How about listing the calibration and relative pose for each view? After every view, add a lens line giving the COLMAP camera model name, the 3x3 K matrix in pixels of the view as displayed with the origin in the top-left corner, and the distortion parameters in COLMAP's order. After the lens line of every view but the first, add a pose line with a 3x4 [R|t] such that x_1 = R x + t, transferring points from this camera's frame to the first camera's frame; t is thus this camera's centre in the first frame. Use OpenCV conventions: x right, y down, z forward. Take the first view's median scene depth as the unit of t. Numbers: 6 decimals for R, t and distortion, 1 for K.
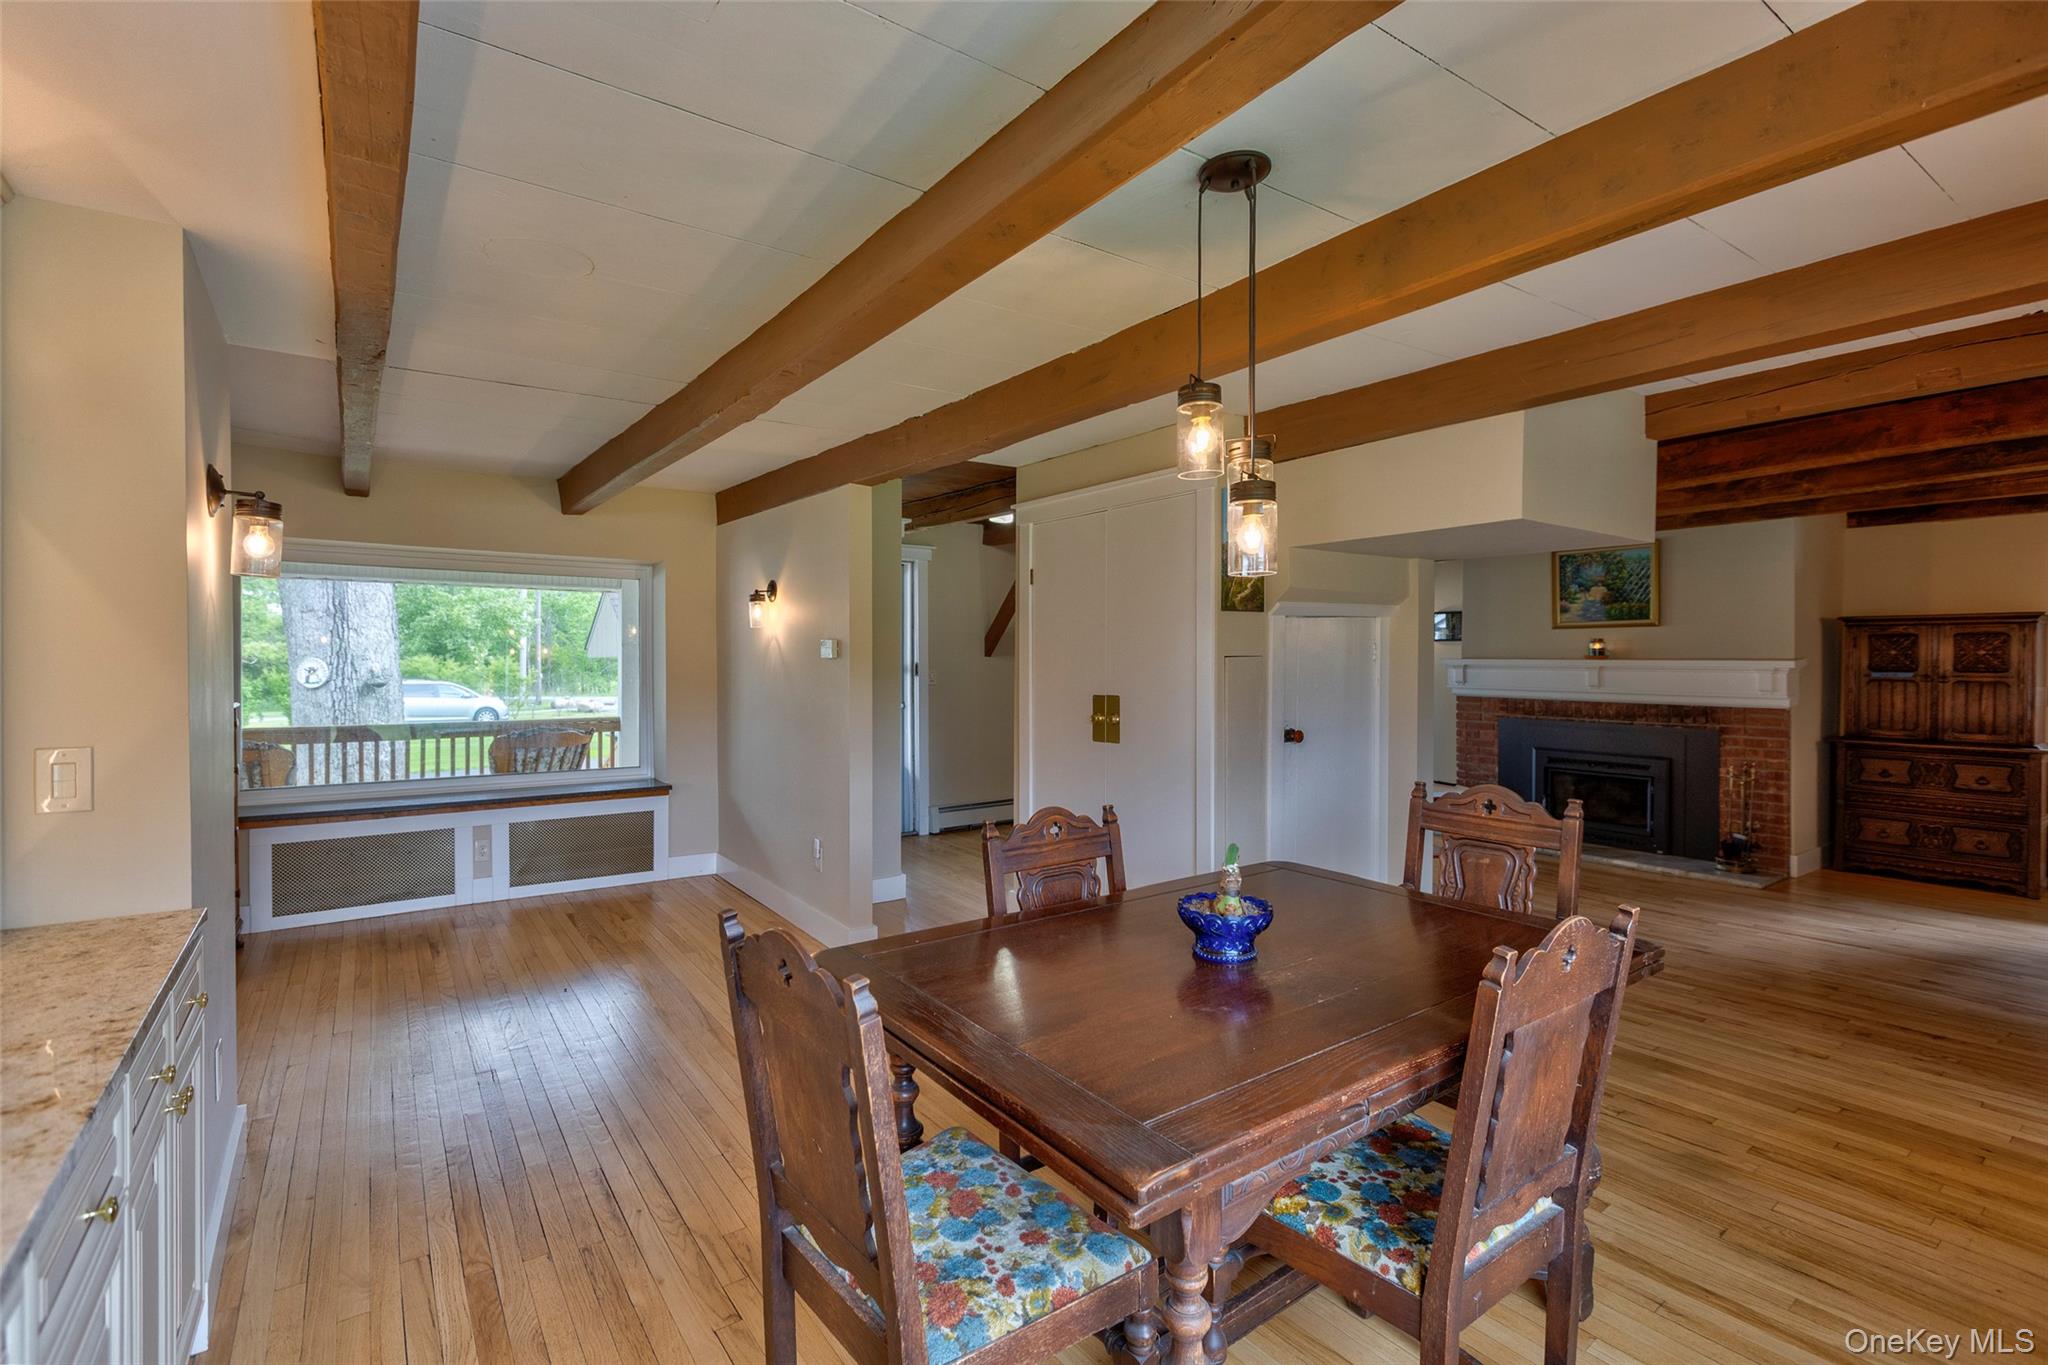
lens RADIAL K [[900.6, 0, 1020.3], [0, 900.6, 674.2], [0, 0, 1]] dist [0.001358, -0.000257]
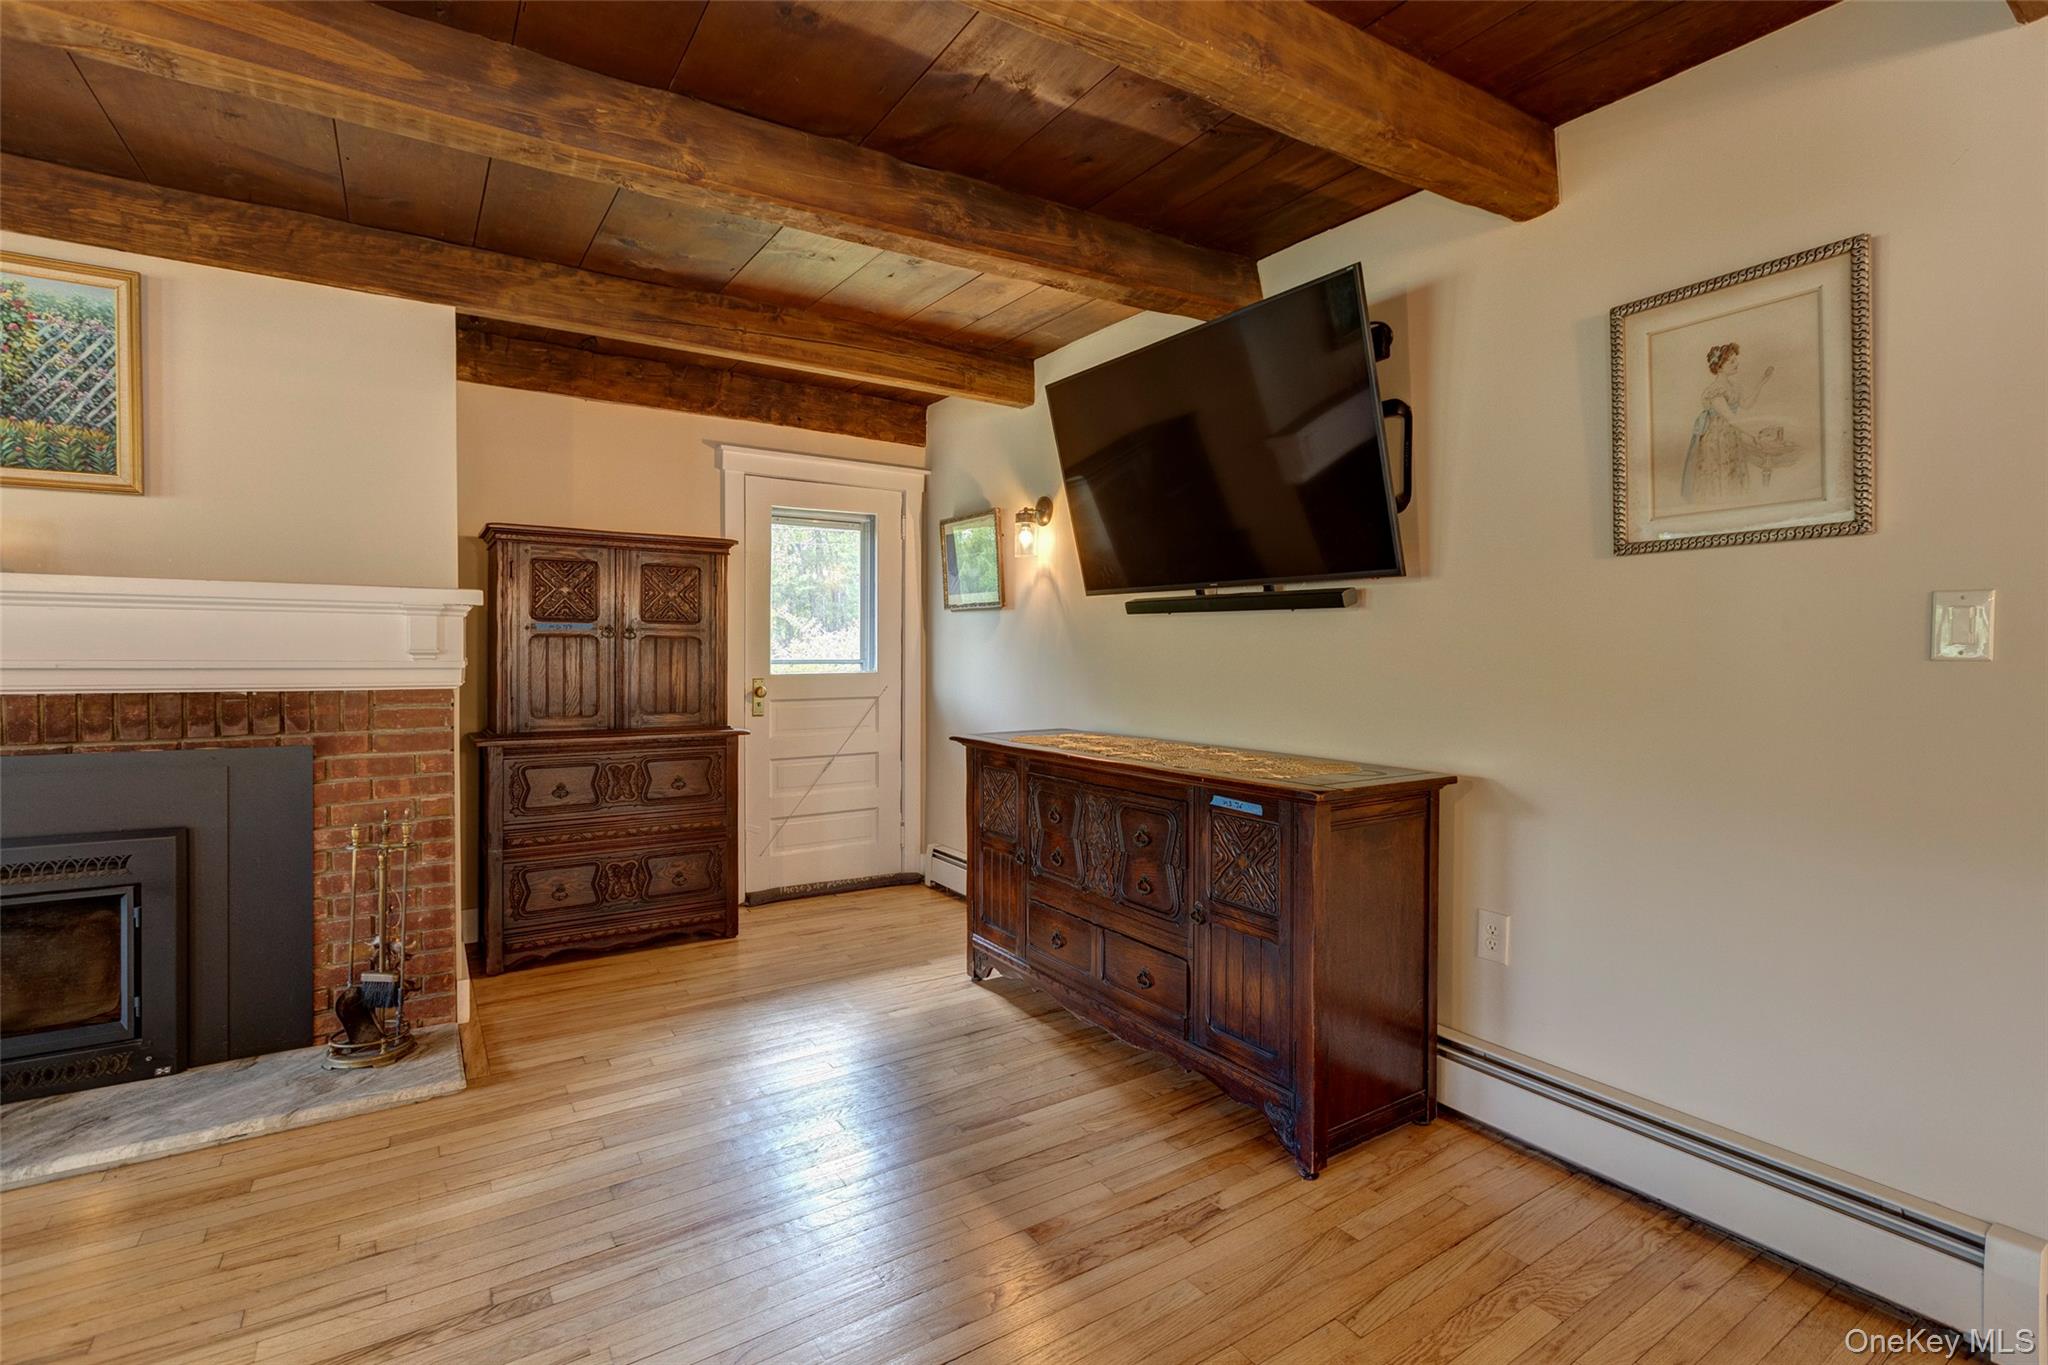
lens RADIAL K [[939.7, 0, 1031.8], [0, 939.7, 656.8], [0, 0, 1]] dist [0.000060, -0.000163]
pose [[0.045801, -0.003689, 0.998944, 0.344637], [0.014560, 0.999889, 0.003024, 0.023233], [-0.998844, 0.014406, 0.045850, 0.647465]]
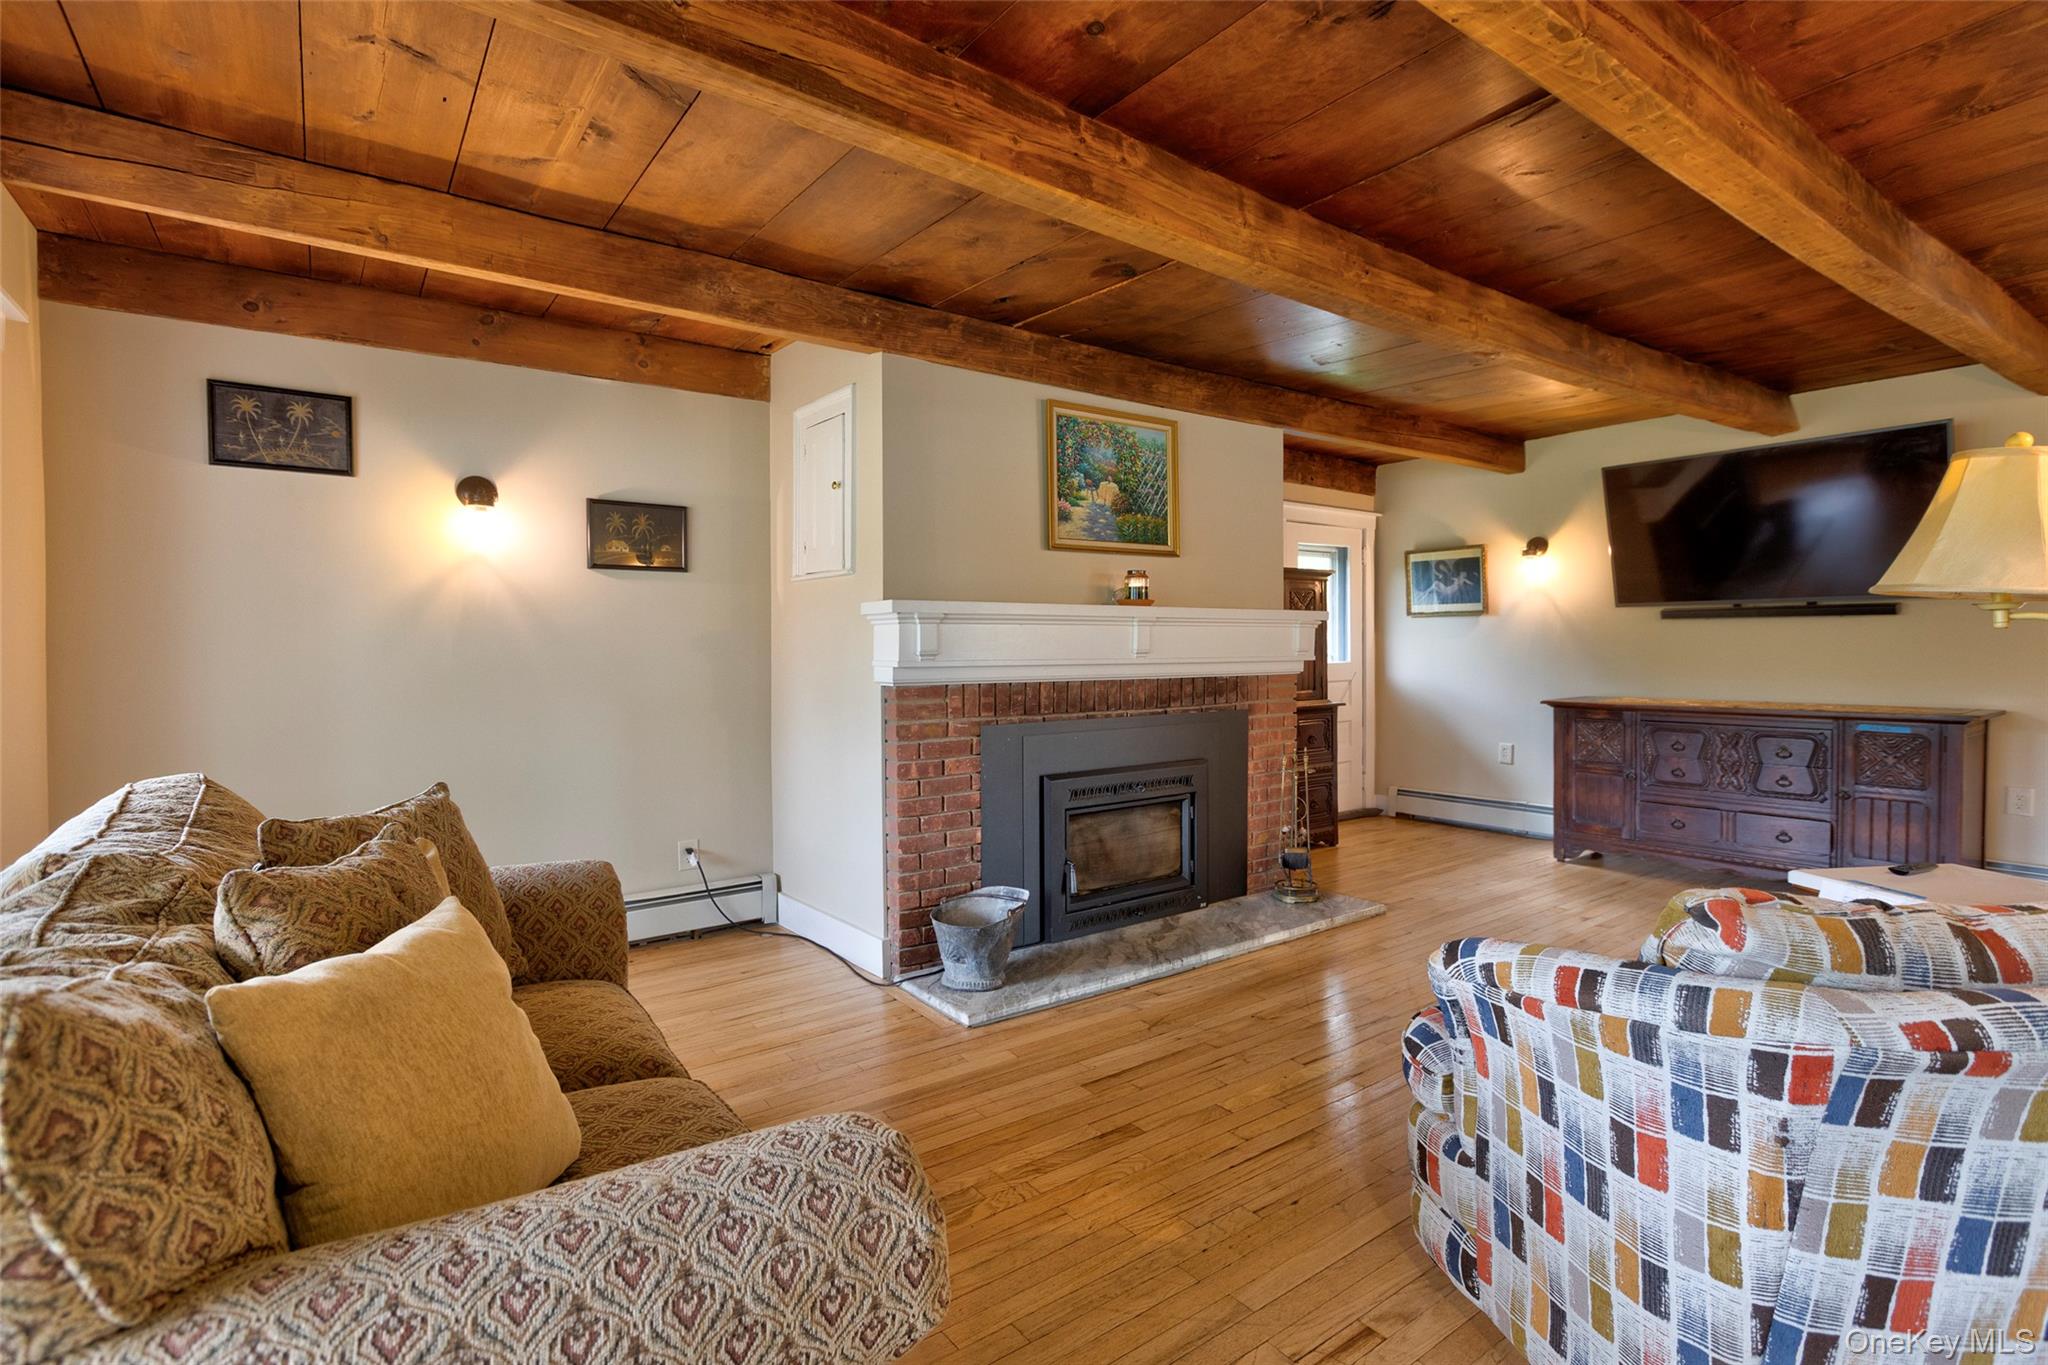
lens RADIAL K [[917.5, 0, 1032.0], [0, 917.5, 666.7], [0, 0, 1]] dist [0.003376, -0.000901]
pose [[0.007827, -0.022655, 0.999713, 0.054905], [0.026662, 0.999393, 0.022439, 0.007926], [-0.999614, 0.026478, 0.008426, 1.196874]]
